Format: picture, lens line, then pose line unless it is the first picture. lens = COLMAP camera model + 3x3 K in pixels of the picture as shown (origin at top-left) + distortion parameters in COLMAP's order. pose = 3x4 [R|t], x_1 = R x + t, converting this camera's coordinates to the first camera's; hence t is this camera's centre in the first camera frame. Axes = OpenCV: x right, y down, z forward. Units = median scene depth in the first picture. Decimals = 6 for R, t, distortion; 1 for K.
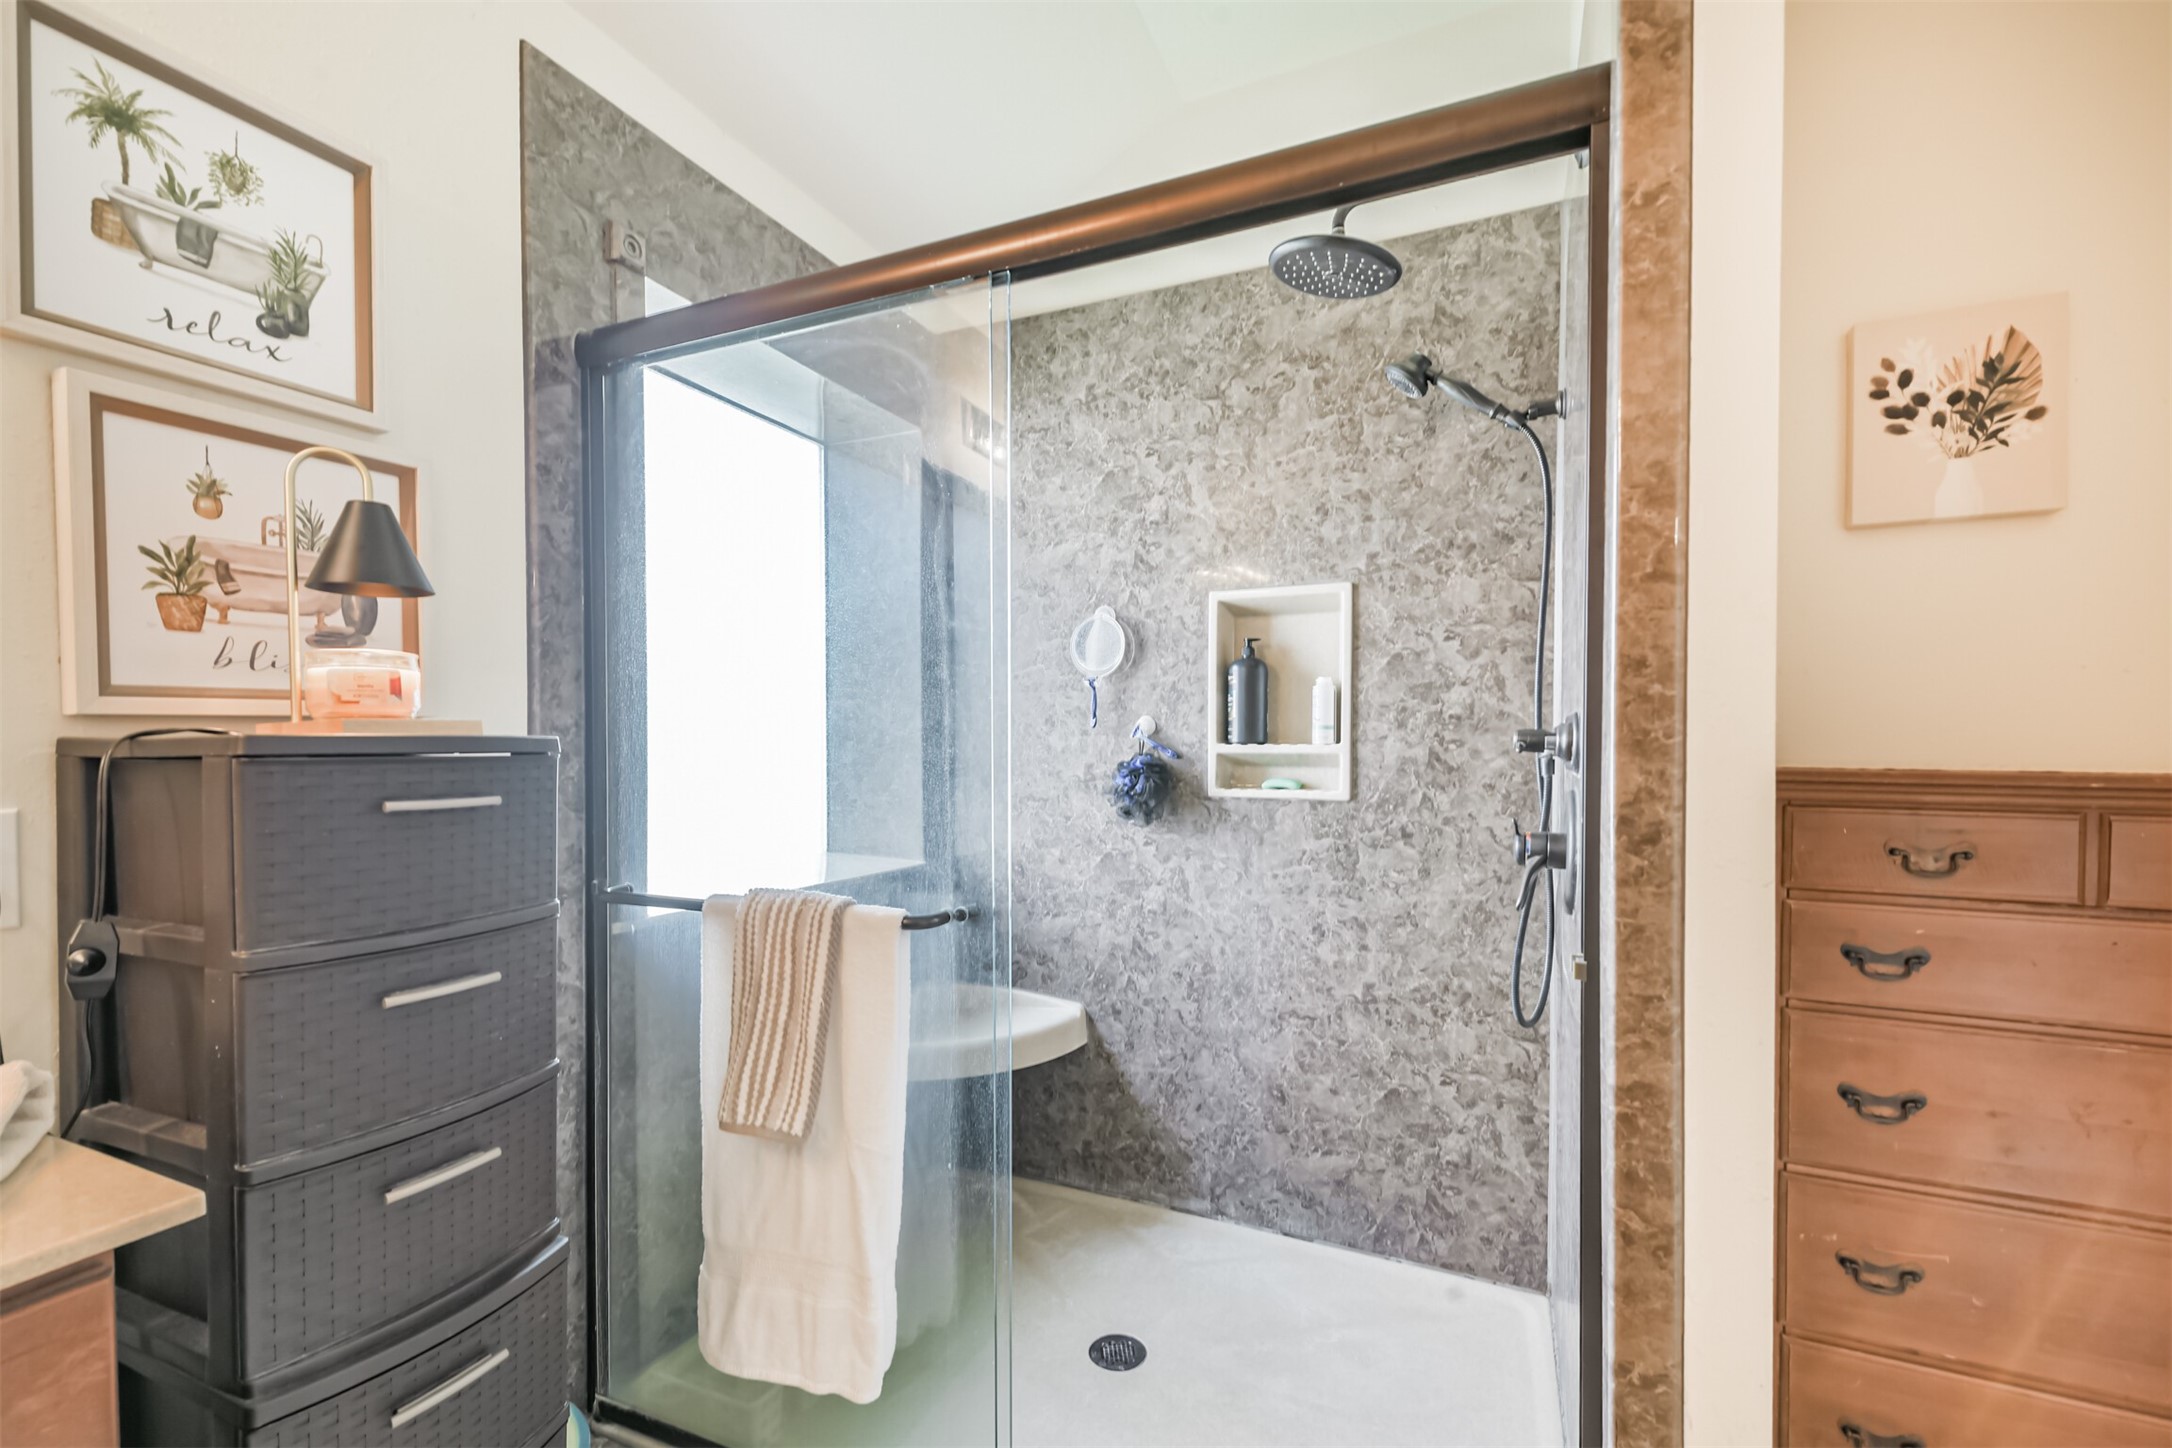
lens RADIAL K [[932.5, 0, 1089.7], [0, 932.5, 738.8], [0, 0, 1]] dist [0.007036, -0.000389]
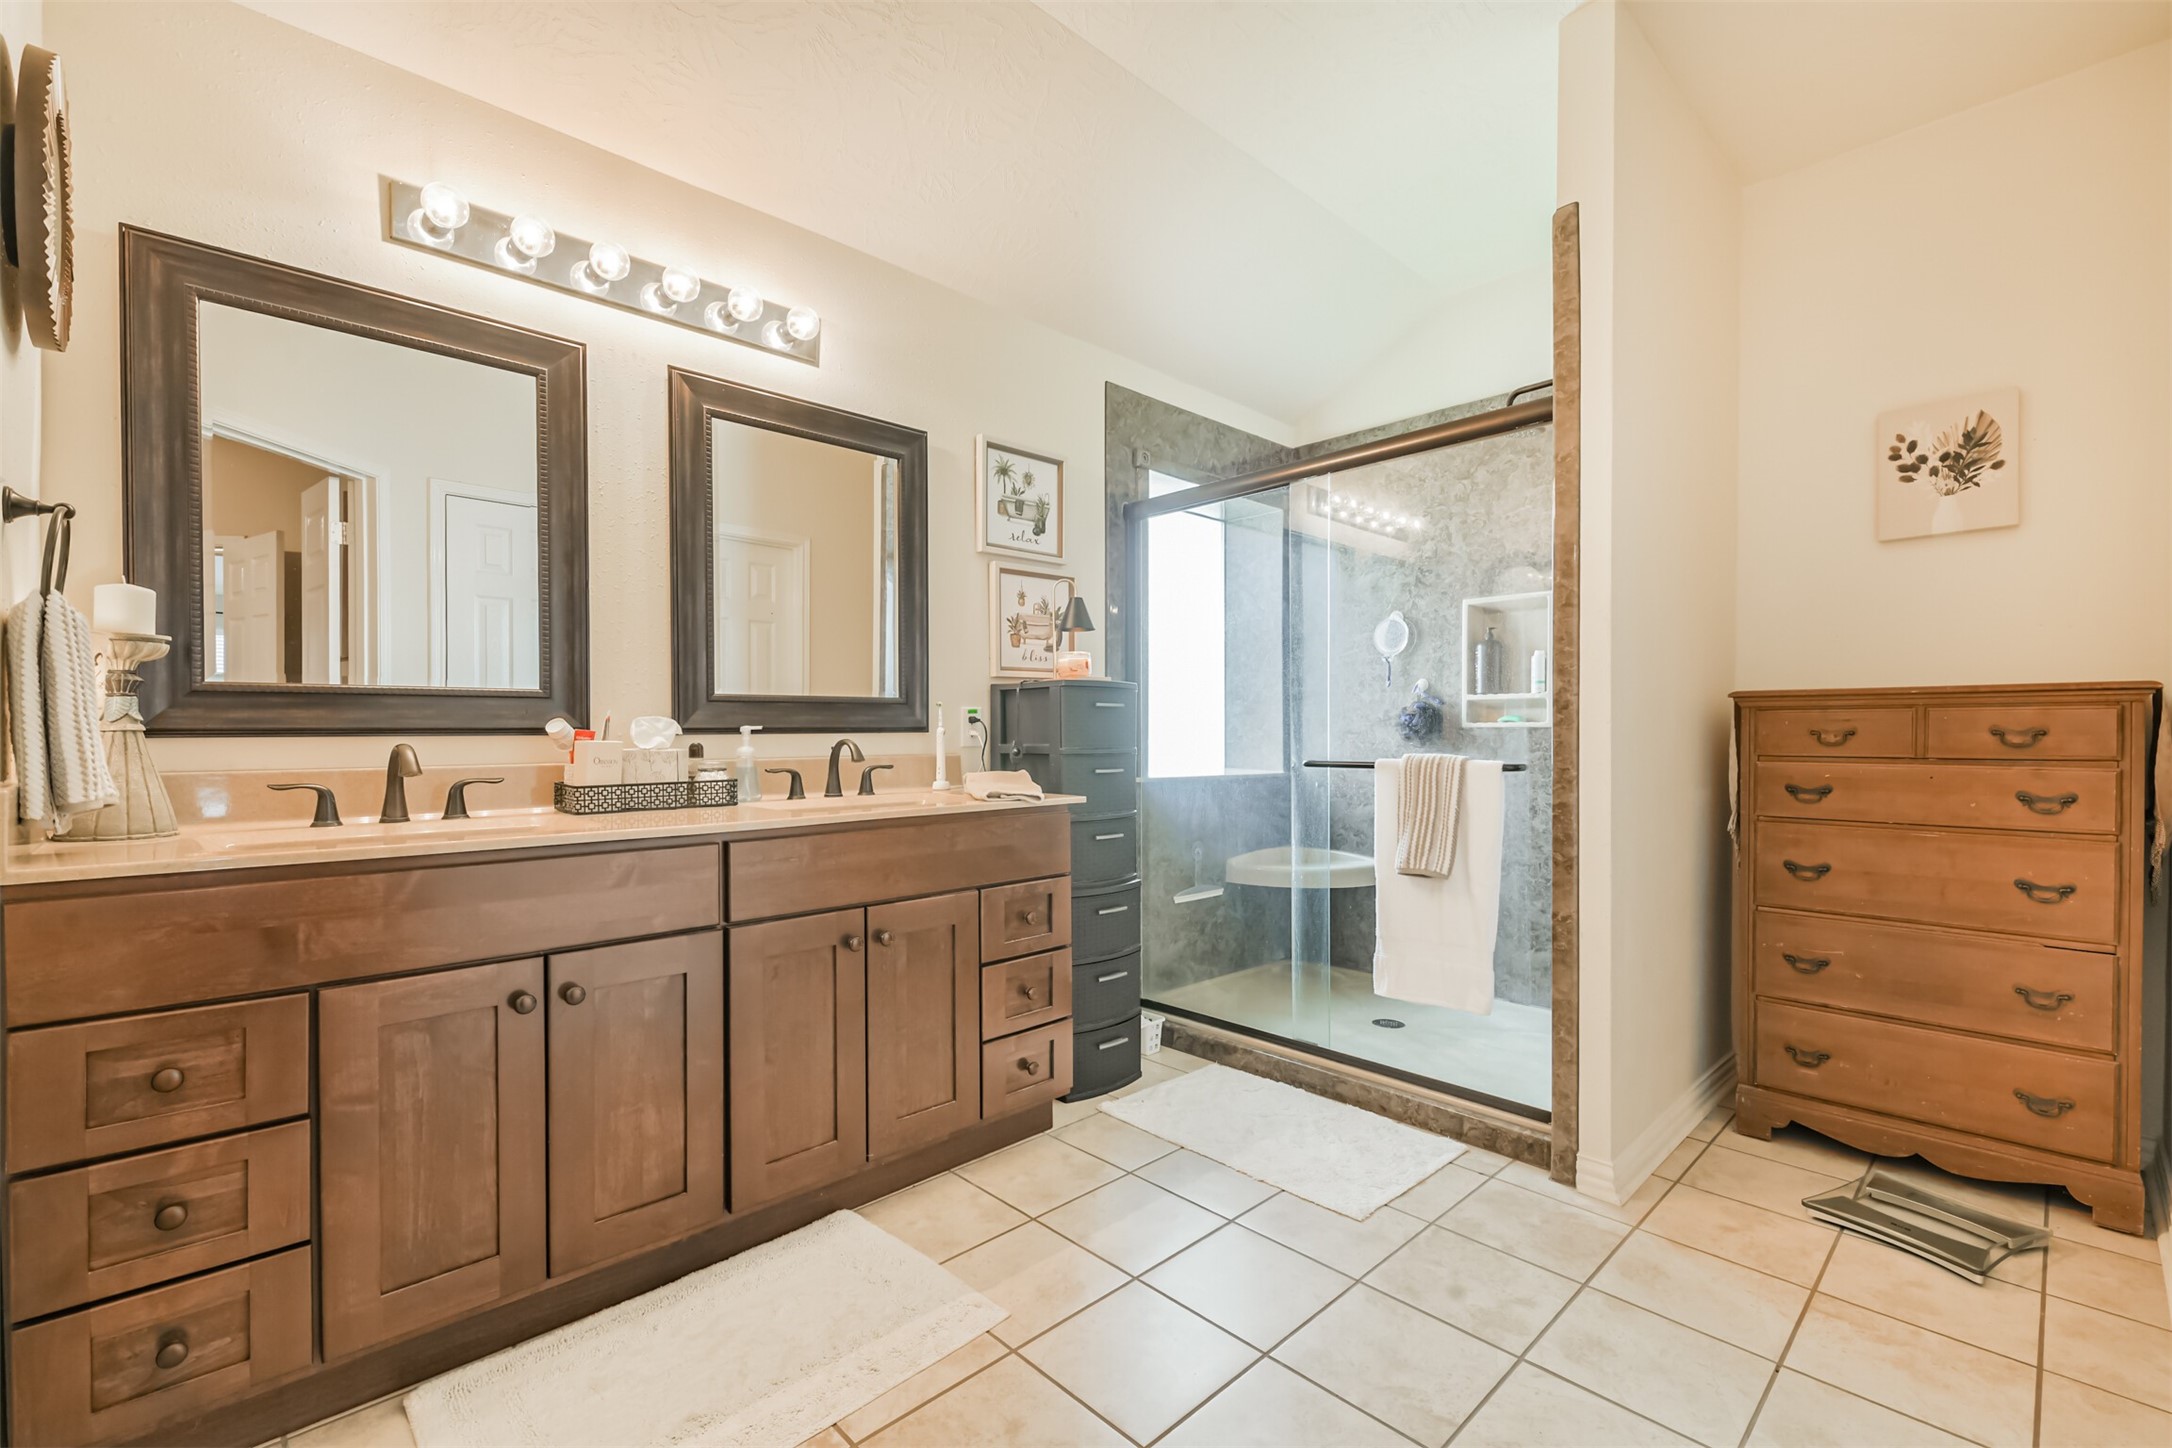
lens RADIAL K [[938.2, 0, 1080.6], [0, 938.2, 750.0], [0, 0, 1]] dist [0.025064, -0.000099]
pose [[0.923792, 0.006535, -0.382839, 0.200878], [0.001427, 0.999789, 0.020509, 0.093528], [0.382892, -0.019492, 0.923588, -1.056020]]
